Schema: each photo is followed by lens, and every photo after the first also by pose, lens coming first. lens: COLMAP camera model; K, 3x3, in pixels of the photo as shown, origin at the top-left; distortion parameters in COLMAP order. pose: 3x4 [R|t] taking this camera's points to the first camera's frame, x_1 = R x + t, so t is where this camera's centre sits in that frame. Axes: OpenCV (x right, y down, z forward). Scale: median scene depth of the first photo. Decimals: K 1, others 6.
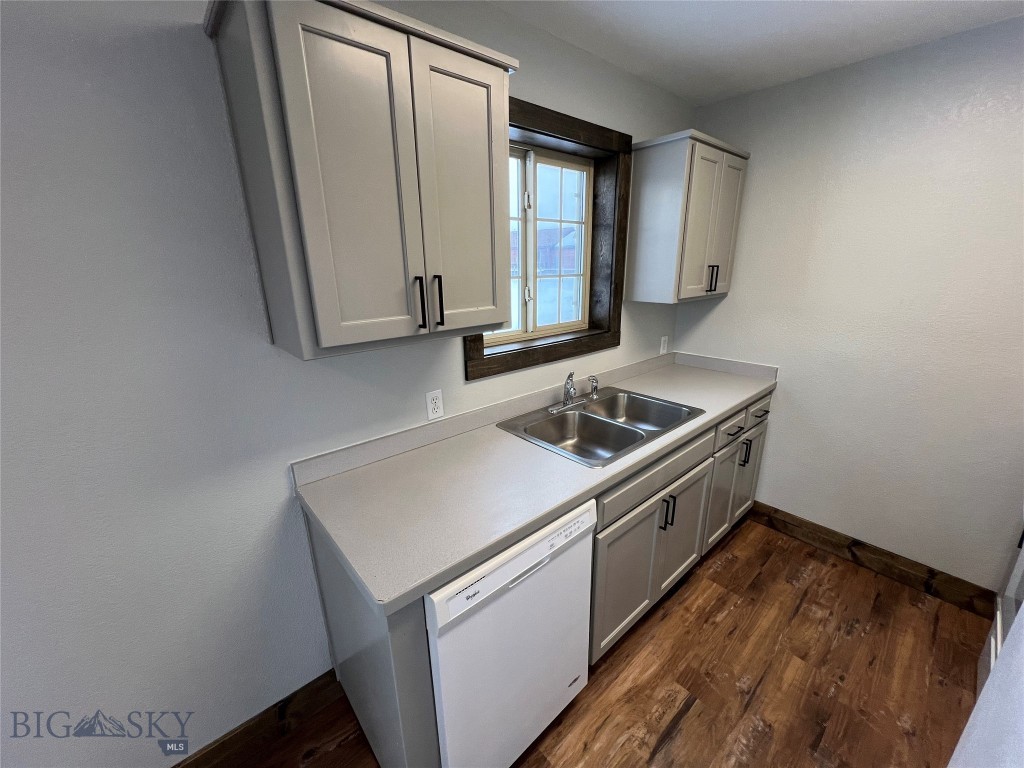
lens RADIAL K [[405.8, 0, 506.8], [0, 405.8, 383.9], [0, 0, 1]] dist [-0.008506, 0.000492]
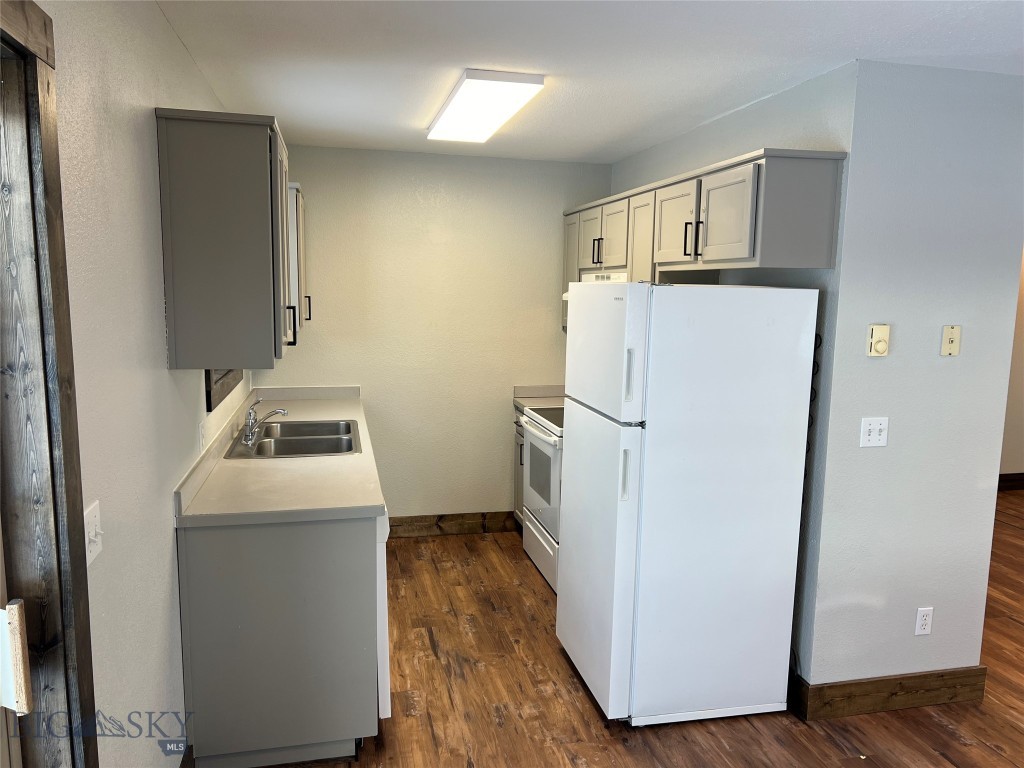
lens RADIAL K [[775.6, 0, 507.7], [0, 775.6, 394.4], [0, 0, 1]] dist [0.004888, -0.010939]
pose [[0.469765, -0.100676, 0.877032, -1.264553], [0.230555, 0.972988, -0.011802, 0.124152], [-0.852153, 0.207748, 0.480287, -0.458181]]
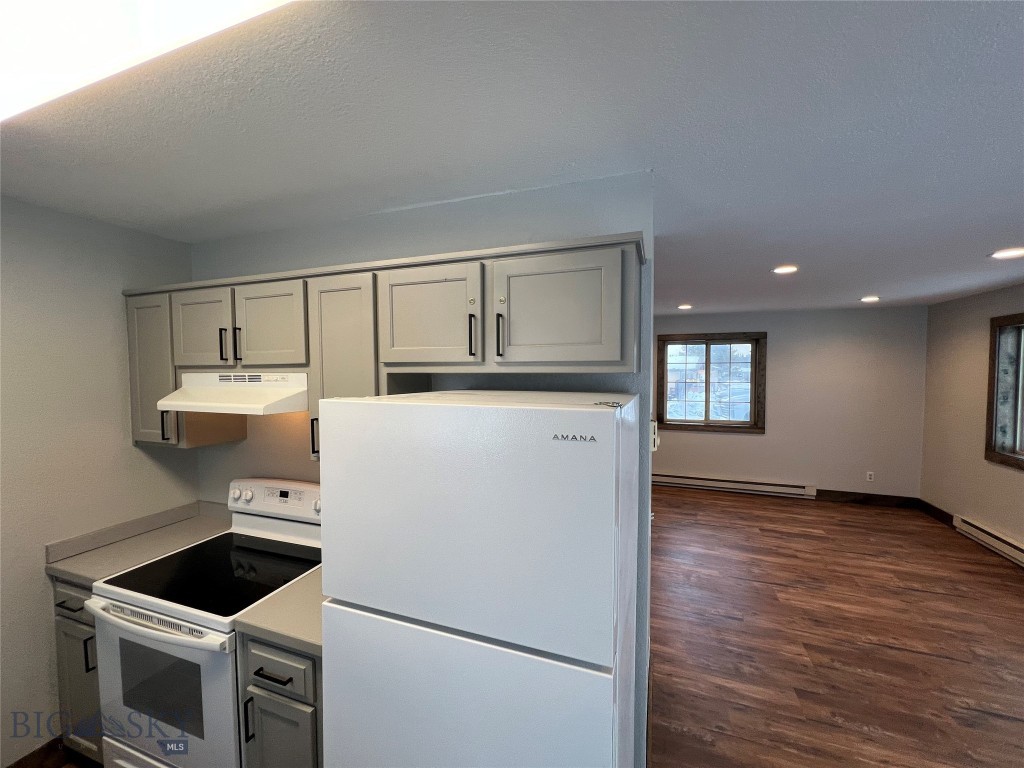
lens RADIAL K [[405.8, 0, 510.3], [0, 405.8, 390.2], [0, 0, 1]] dist [-0.008506, 0.000492]
pose [[-0.503023, -0.018540, 0.864074, -0.141102], [0.252515, 0.952994, 0.167450, -0.159416], [-0.826562, 0.302423, -0.474696, 0.297815]]
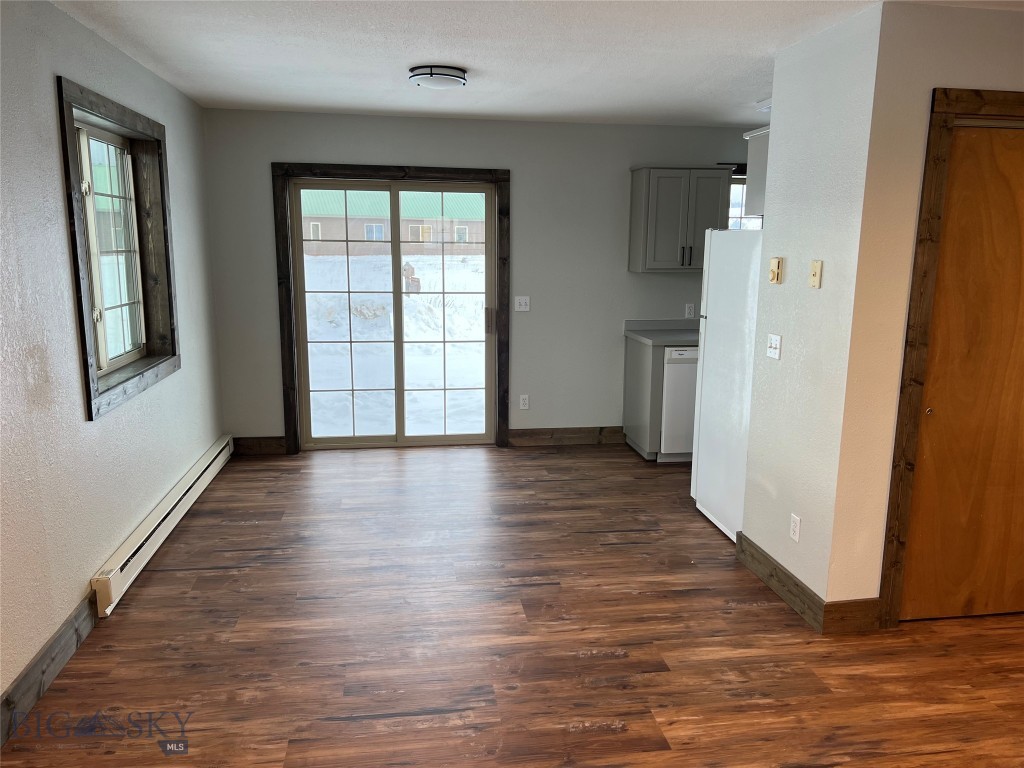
lens RADIAL K [[775.6, 0, 510.0], [0, 775.6, 382.1], [0, 0, 1]] dist [0.004888, -0.010939]
pose [[0.858343, 0.125587, -0.497470, 0.902609], [-0.165831, 0.985447, -0.037350, 0.629838], [0.485539, 0.114555, 0.866677, -2.351730]]
